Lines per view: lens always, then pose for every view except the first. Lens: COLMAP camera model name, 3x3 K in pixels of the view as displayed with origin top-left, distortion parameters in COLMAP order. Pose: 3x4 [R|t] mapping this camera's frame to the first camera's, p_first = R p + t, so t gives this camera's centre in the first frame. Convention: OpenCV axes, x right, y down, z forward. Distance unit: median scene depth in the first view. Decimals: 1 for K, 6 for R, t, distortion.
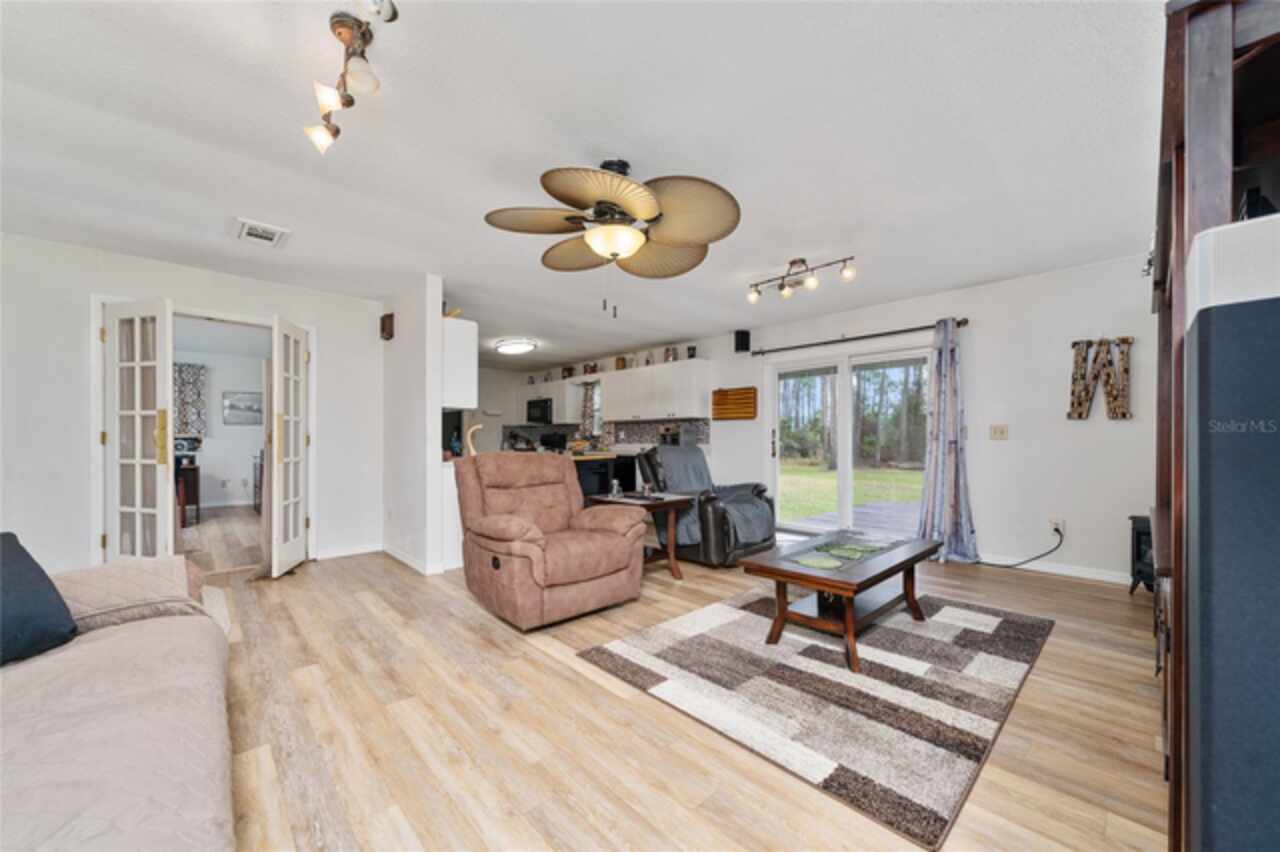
lens RADIAL K [[474.7, 0, 634.9], [0, 474.7, 444.5], [0, 0, 1]] dist [0.002893, 0.000301]
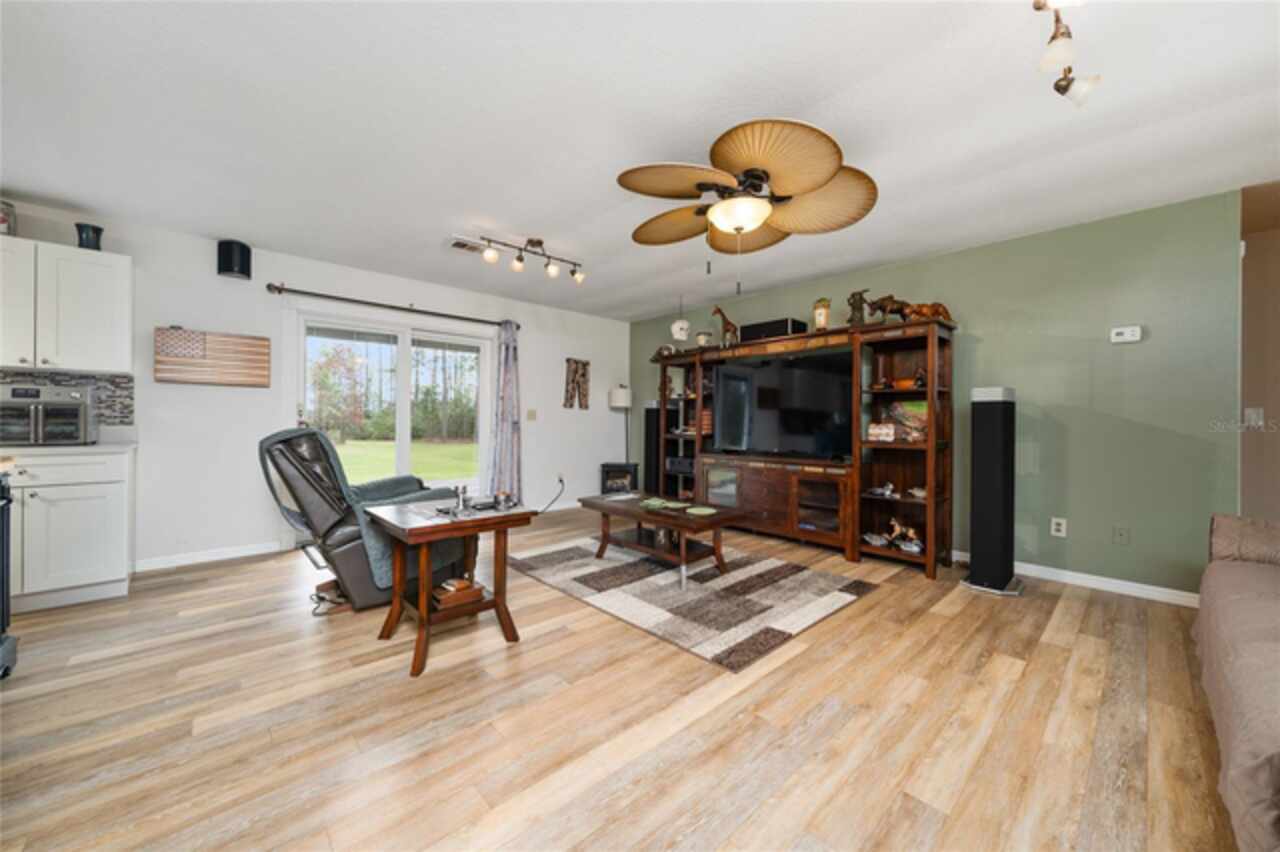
lens RADIAL K [[474.7, 0, 644.8], [0, 474.7, 419.3], [0, 0, 1]] dist [0.002893, 0.000301]
pose [[-0.005009, 0.005414, 0.999973, -0.883032], [0.003691, 0.999979, -0.005396, -0.008678], [-0.999981, 0.003664, -0.005029, 1.051152]]
